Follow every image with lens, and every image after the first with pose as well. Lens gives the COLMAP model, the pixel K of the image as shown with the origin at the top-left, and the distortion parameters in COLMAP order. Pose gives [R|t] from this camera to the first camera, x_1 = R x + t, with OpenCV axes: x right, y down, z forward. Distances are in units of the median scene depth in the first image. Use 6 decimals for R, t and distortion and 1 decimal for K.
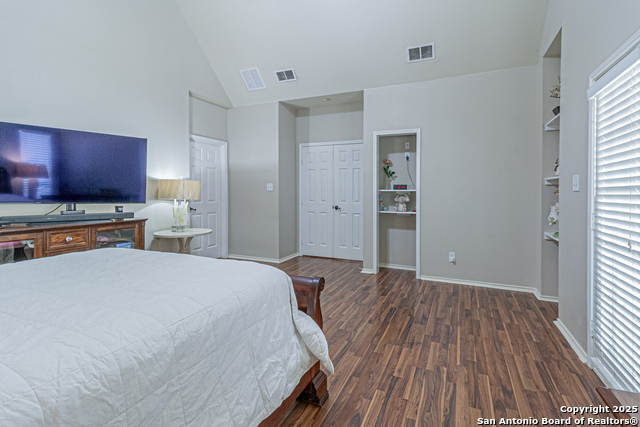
lens RADIAL K [[305.9, 0, 315.0], [0, 305.9, 190.8], [0, 0, 1]] dist [0.006171, -0.000800]
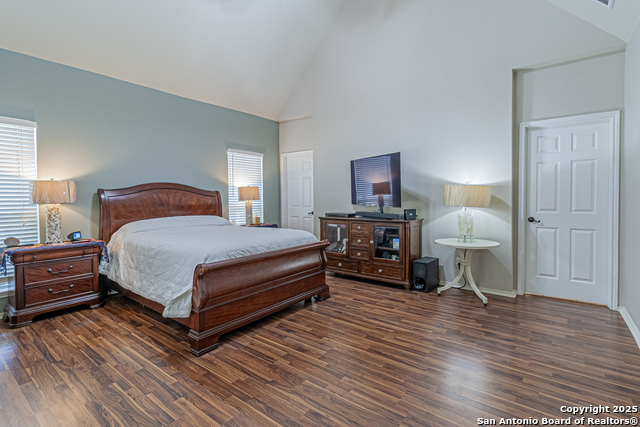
lens RADIAL K [[305.9, 0, 336.8], [0, 305.9, 208.9], [0, 0, 1]] dist [0.006171, -0.000800]
pose [[-0.184065, 0.036724, -0.982228, 0.473966], [0.004123, 0.999322, 0.036590, 0.002056], [0.982905, 0.002685, -0.184092, 0.728775]]
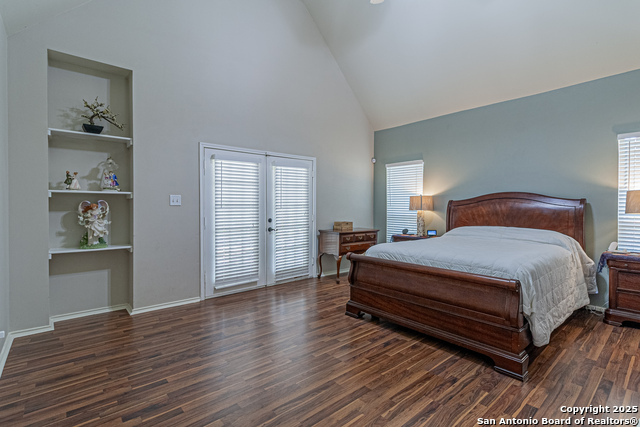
lens RADIAL K [[305.9, 0, 319.3], [0, 305.9, 206.6], [0, 0, 1]] dist [0.006171, -0.000800]
pose [[-0.913015, -0.008471, 0.407838, -0.233239], [-0.007787, 0.999964, 0.003337, -0.001164], [-0.407852, -0.000130, -0.913048, 1.127300]]
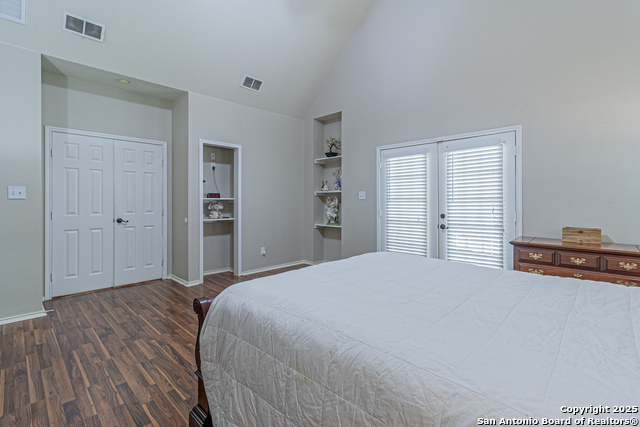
lens RADIAL K [[305.9, 0, 330.8], [0, 305.9, 202.2], [0, 0, 1]] dist [0.006171, -0.000800]
pose [[0.322736, -0.008424, 0.946452, -0.606095], [0.000018, 0.999960, 0.008894, 0.001547], [-0.946489, -0.002854, 0.322723, 0.290848]]
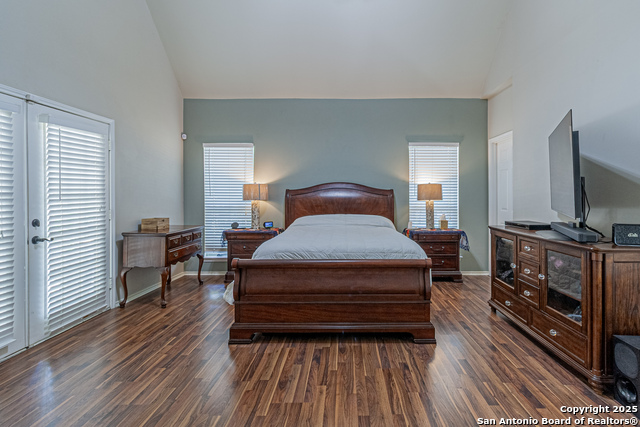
lens RADIAL K [[326.8, 0, 344.3], [0, 326.8, 197.2], [0, 0, 1]] dist [0.006611, -0.000677]
pose [[-0.902917, -0.002080, -0.429809, 0.083691], [-0.003312, 0.999992, 0.002117, 0.000120], [0.429801, 0.003335, -0.902917, 1.031984]]
